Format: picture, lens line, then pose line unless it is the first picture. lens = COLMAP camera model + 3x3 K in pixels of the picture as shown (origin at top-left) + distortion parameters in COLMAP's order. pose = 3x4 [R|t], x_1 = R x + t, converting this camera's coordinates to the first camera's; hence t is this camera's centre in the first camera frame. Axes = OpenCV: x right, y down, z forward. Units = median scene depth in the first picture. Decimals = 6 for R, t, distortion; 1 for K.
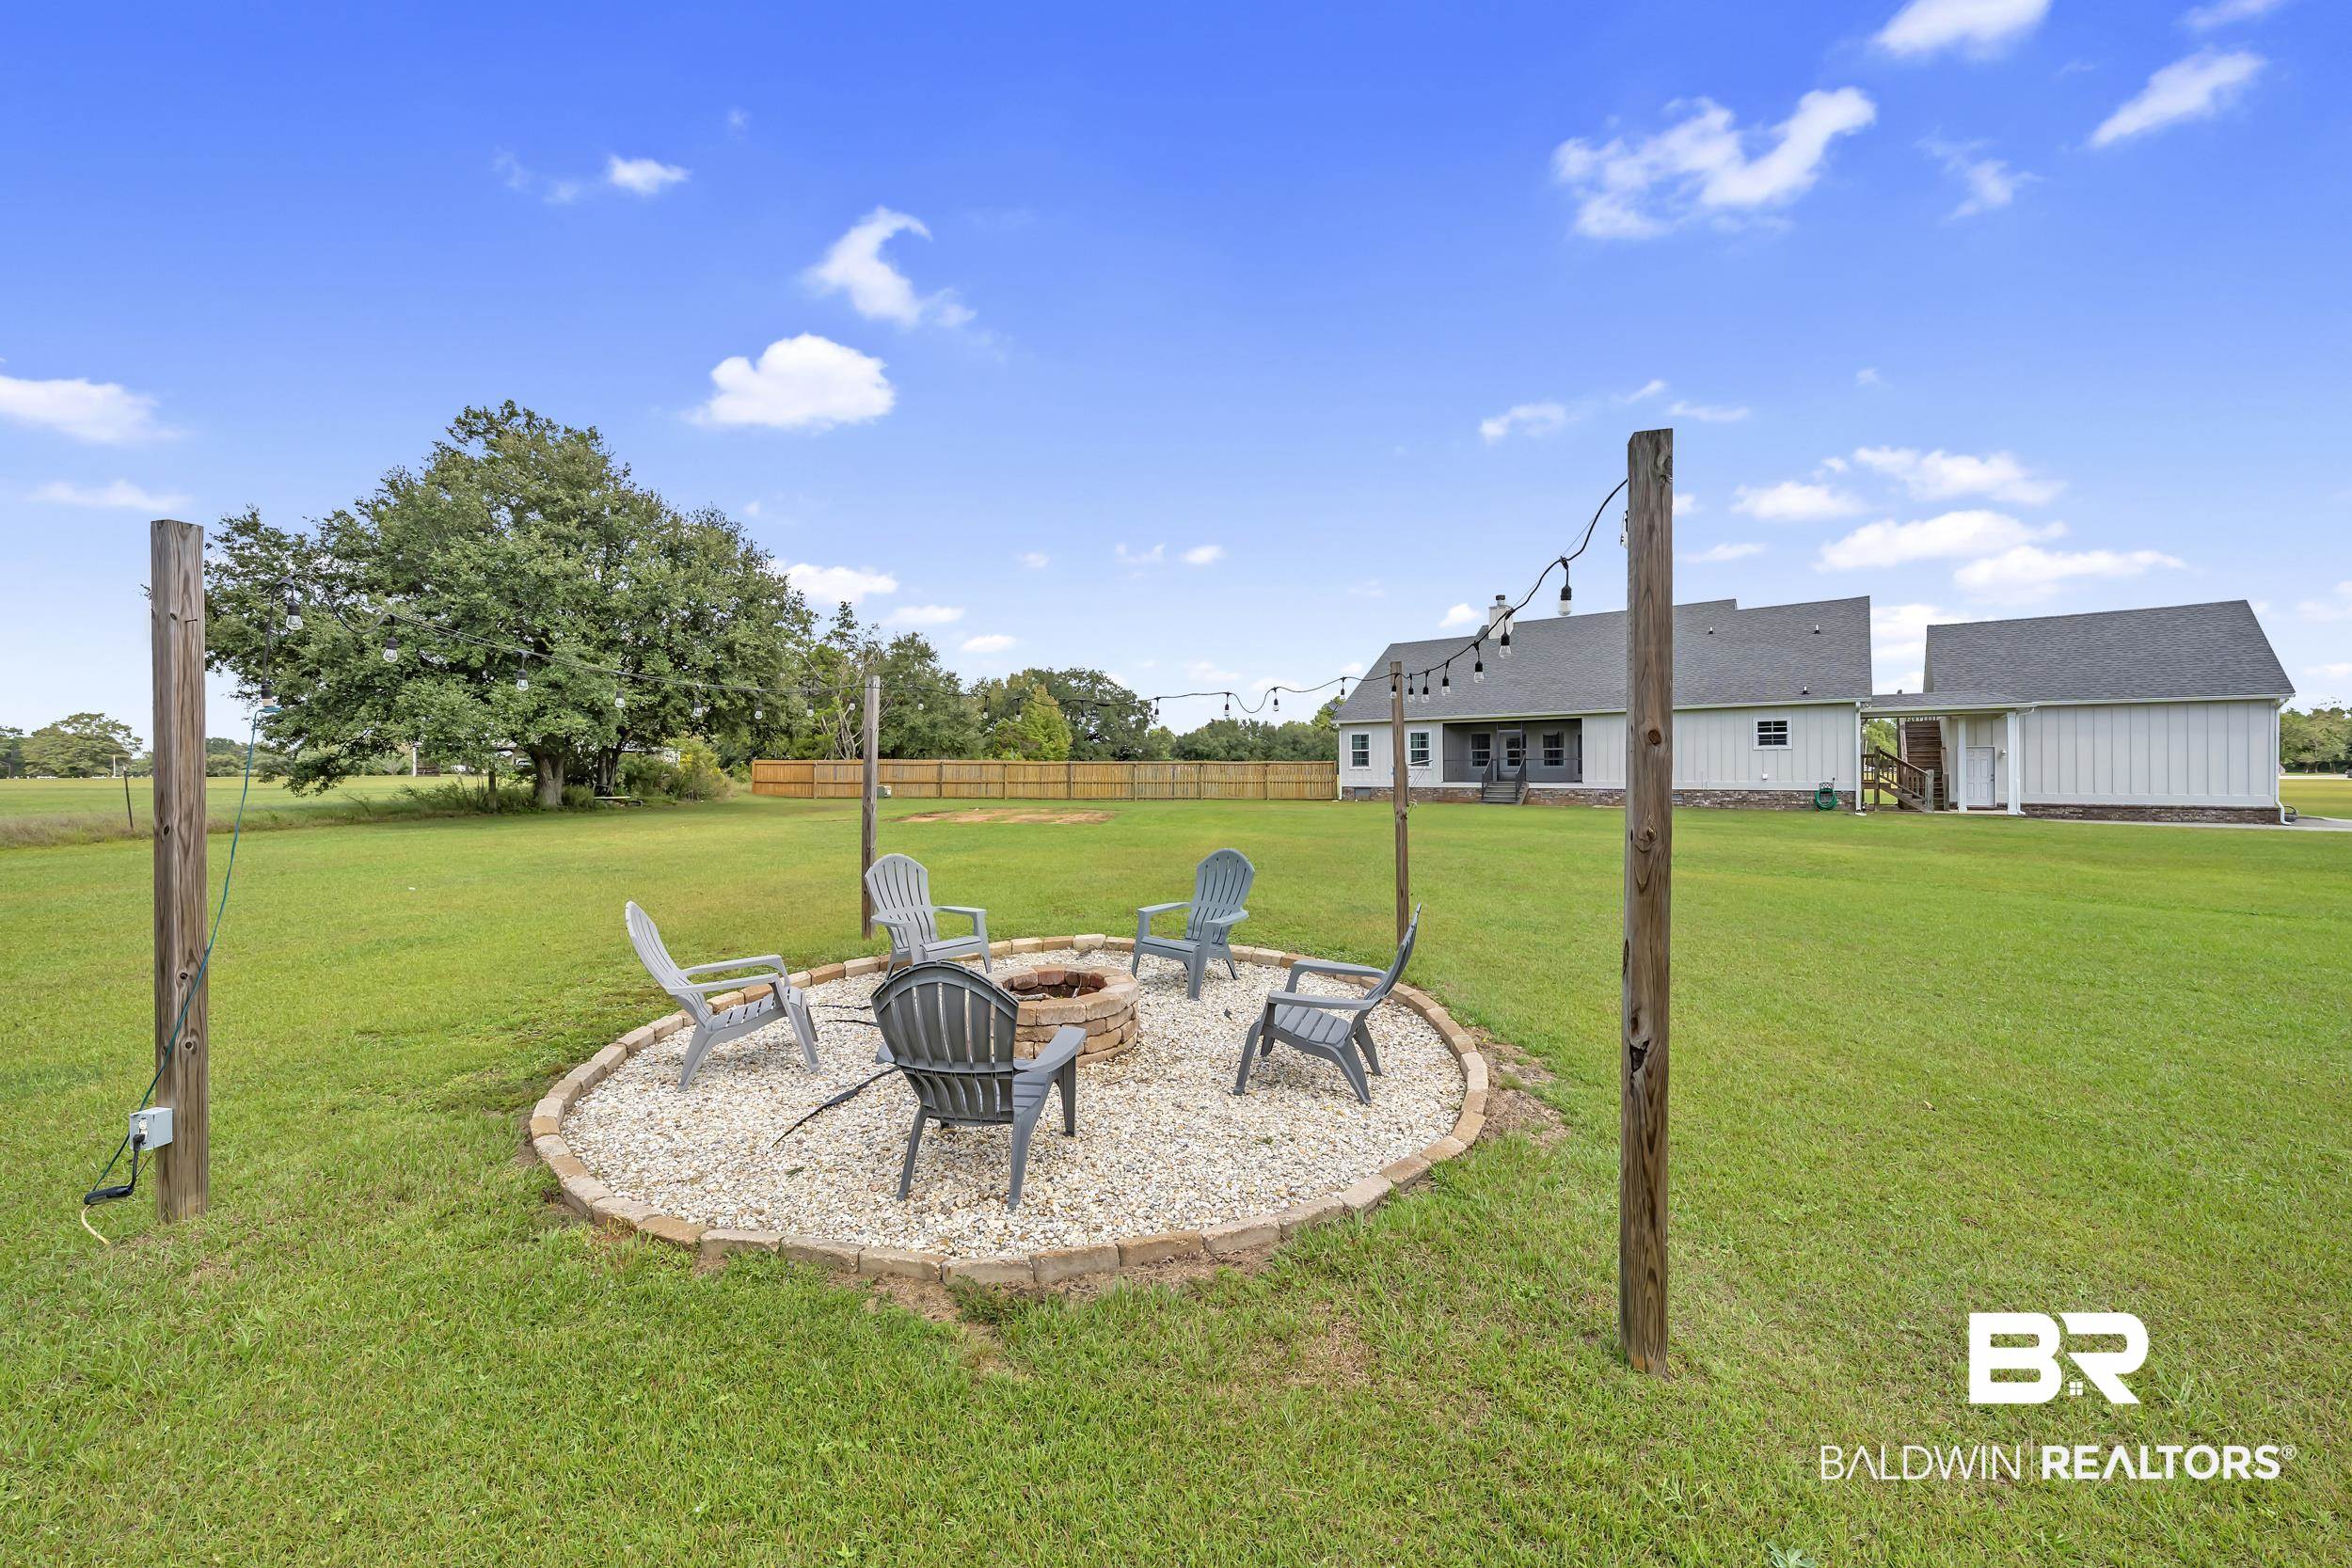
lens RADIAL K [[907.5, 0, 1190.8], [0, 907.5, 779.4], [0, 0, 1]] dist [-0.002564, 0.000099]
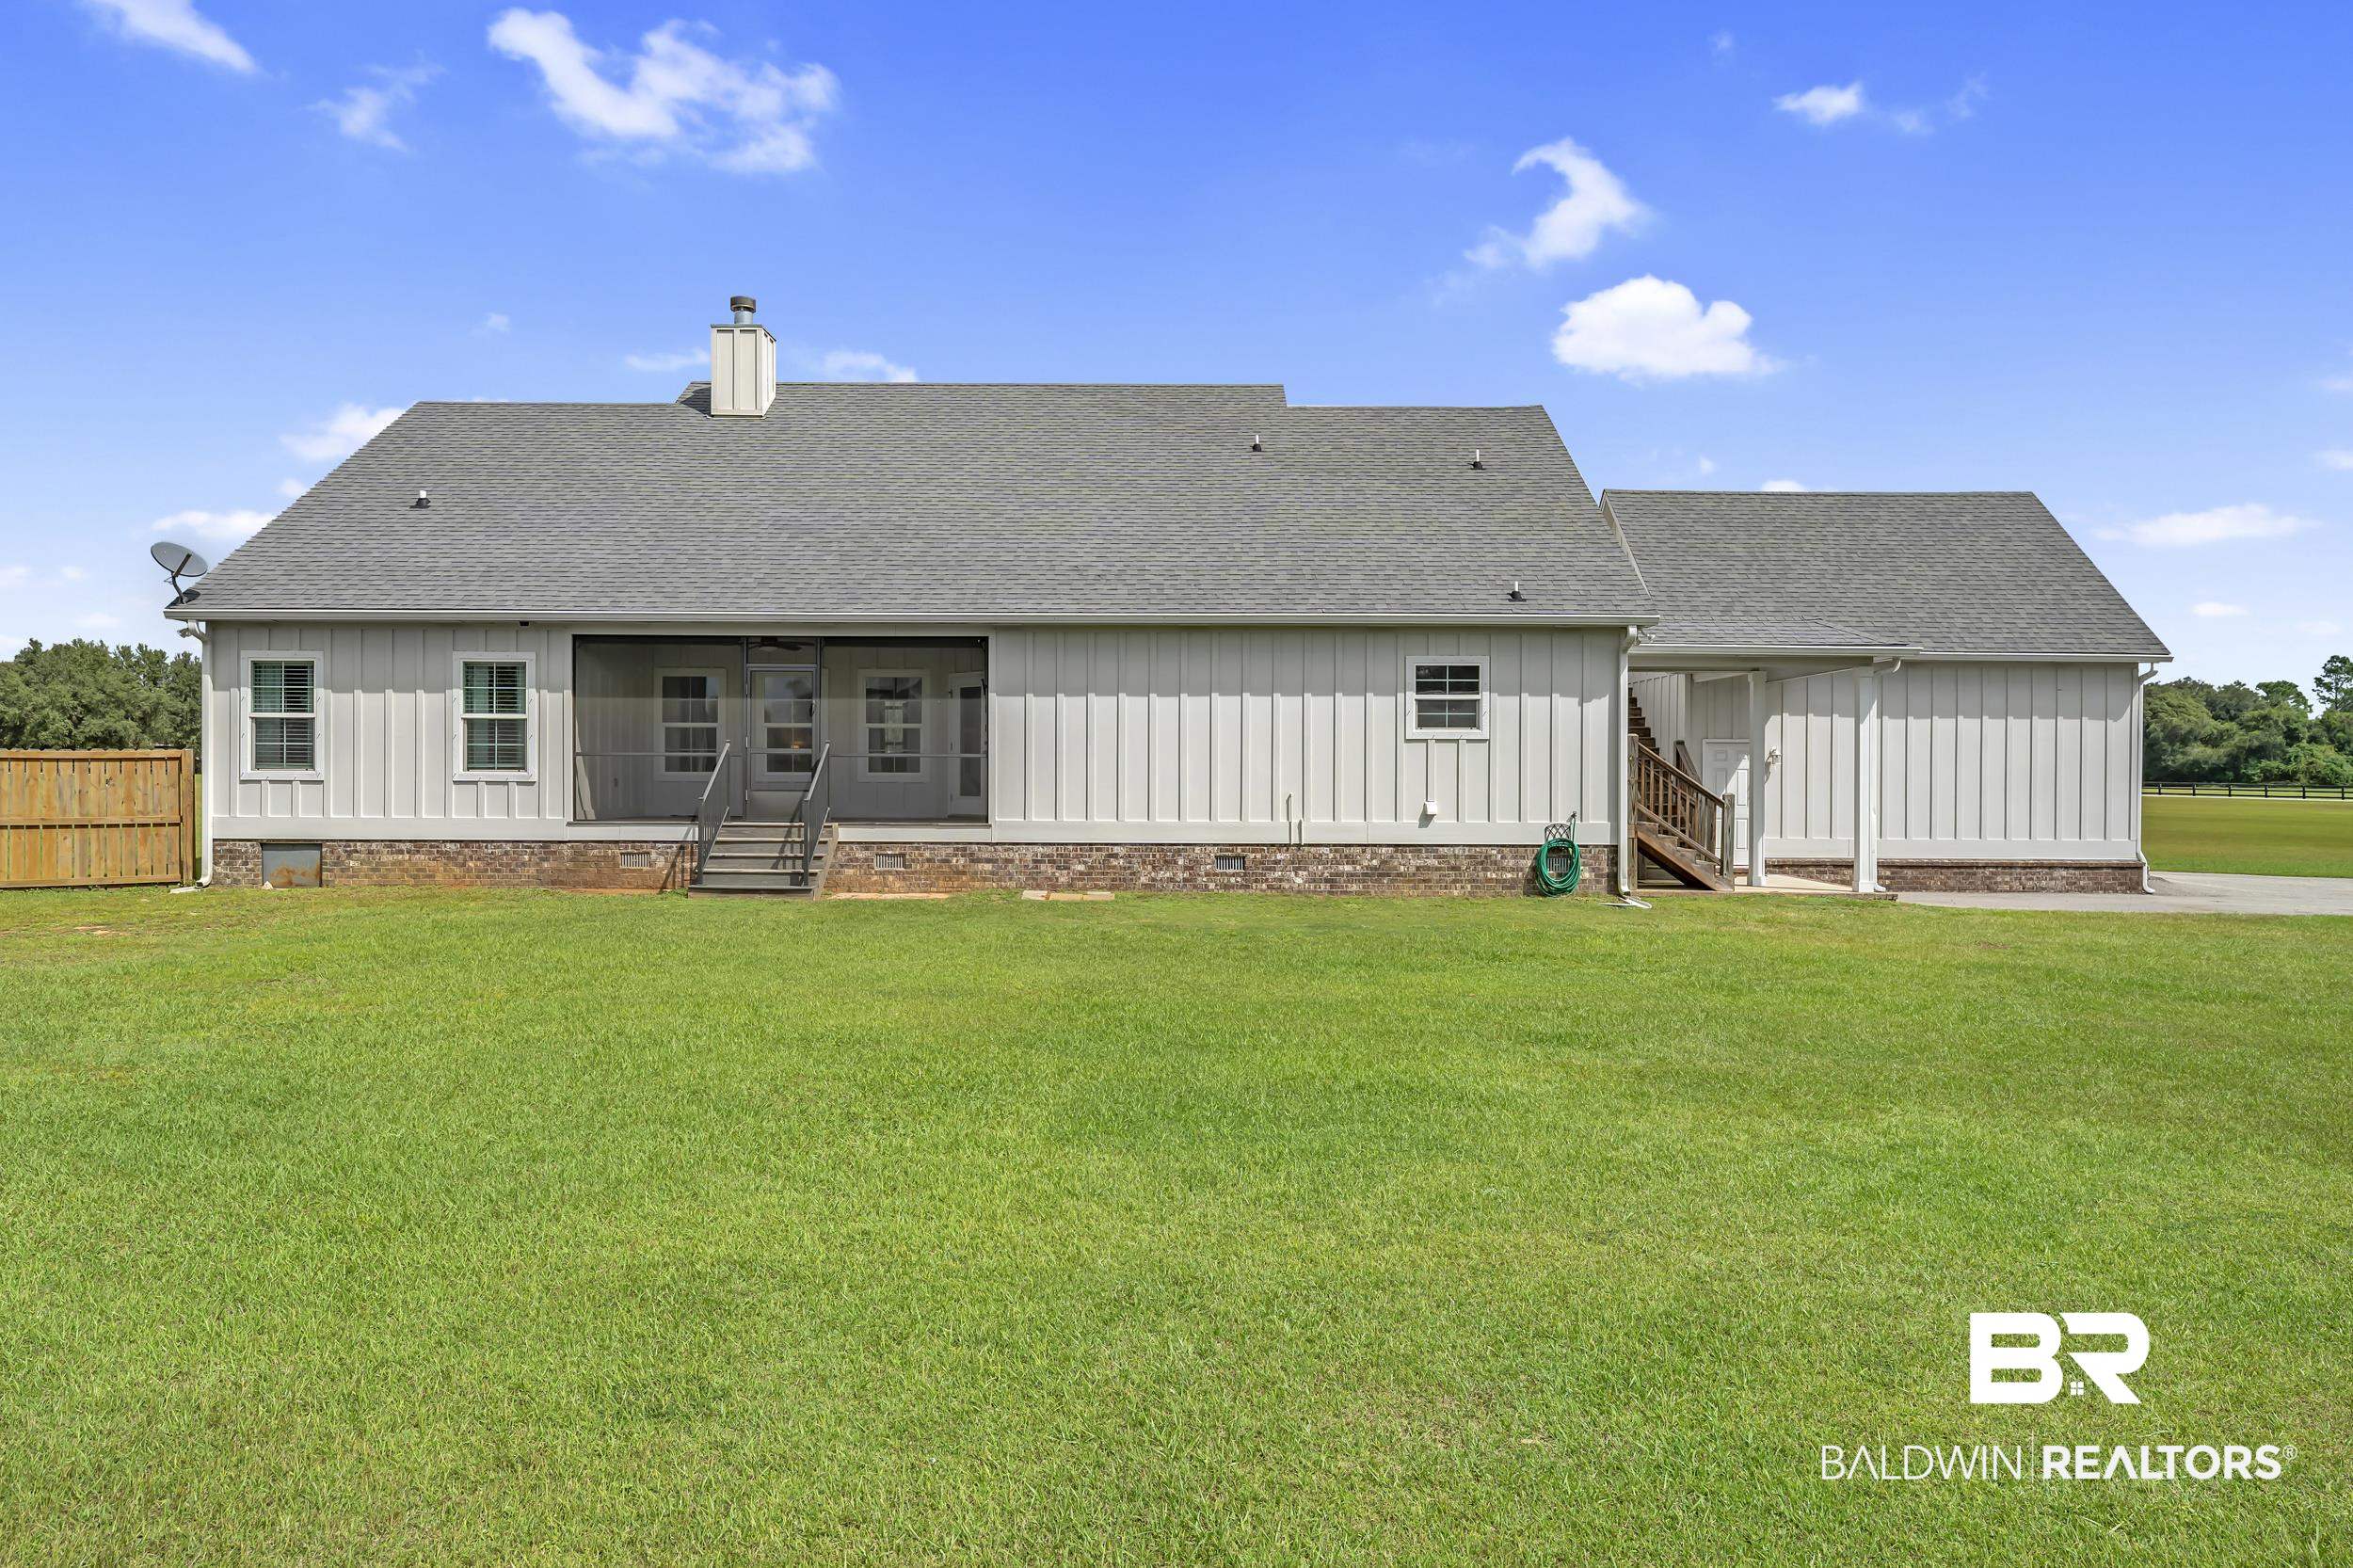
lens RADIAL K [[1542.2, 0, 1163.2], [0, 1542.2, 780.0], [0, 0, 1]] dist [-0.003324, 0.002210]
pose [[0.805948, 0.003597, 0.591975, 0.128143], [-0.003452, 0.999993, -0.001376, -0.011889], [-0.591976, -0.000934, 0.805955, 0.454468]]
